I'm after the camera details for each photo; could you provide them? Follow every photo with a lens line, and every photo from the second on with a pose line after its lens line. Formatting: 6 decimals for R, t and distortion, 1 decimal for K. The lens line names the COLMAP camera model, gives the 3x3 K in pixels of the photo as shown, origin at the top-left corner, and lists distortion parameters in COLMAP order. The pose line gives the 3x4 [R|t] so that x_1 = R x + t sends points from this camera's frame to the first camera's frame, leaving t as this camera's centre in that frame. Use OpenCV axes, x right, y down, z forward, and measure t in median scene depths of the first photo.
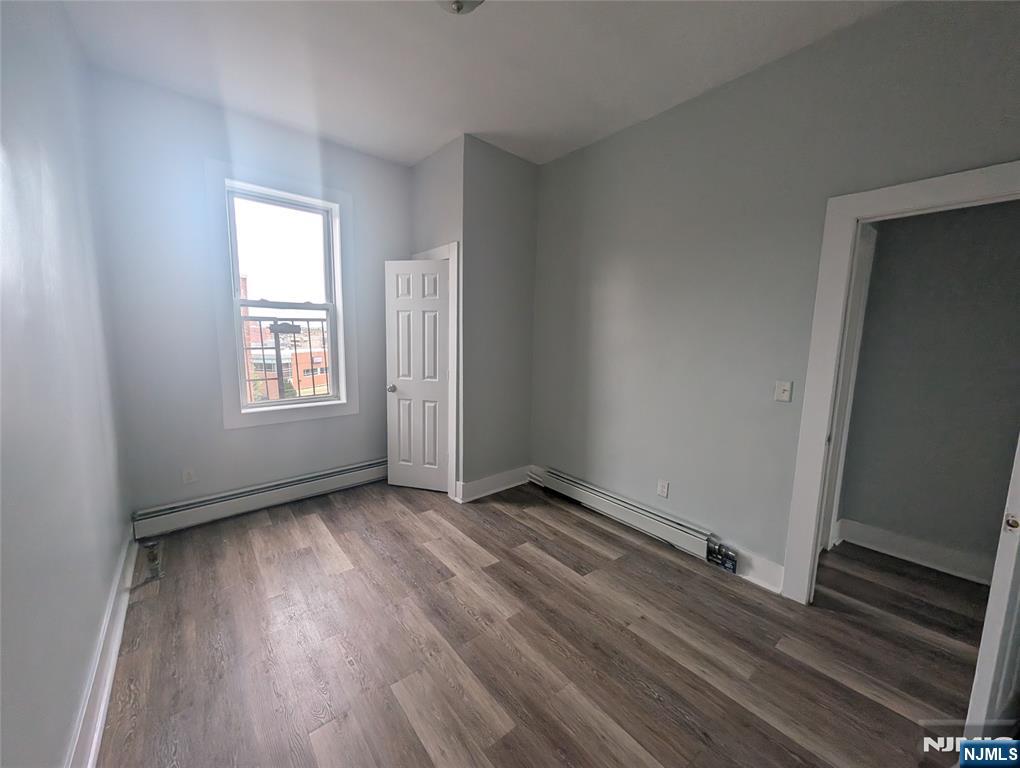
lens RADIAL K [[390.8, 0, 508.3], [0, 390.8, 382.6], [0, 0, 1]] dist [-0.001414, -0.000053]
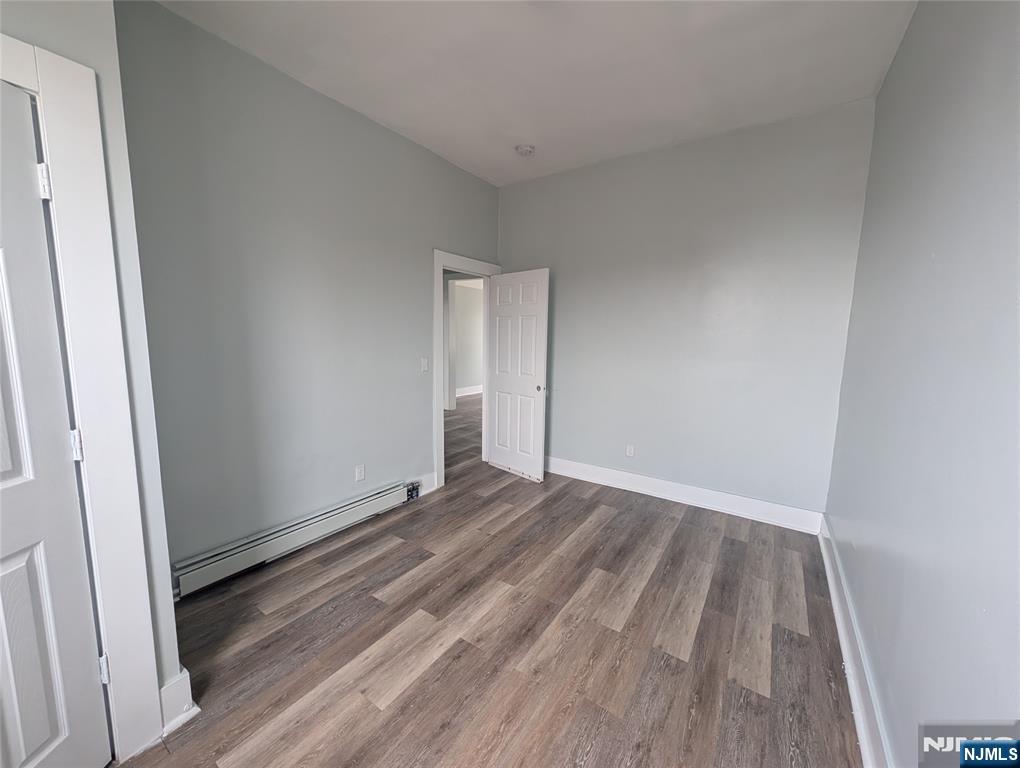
lens RADIAL K [[390.8, 0, 508.3], [0, 390.8, 382.6], [0, 0, 1]] dist [-0.001414, -0.000053]
pose [[-0.277302, -0.143880, 0.949948, -0.797288], [0.098472, 0.979261, 0.177065, -0.136428], [-0.955723, 0.142644, -0.257383, 0.987562]]
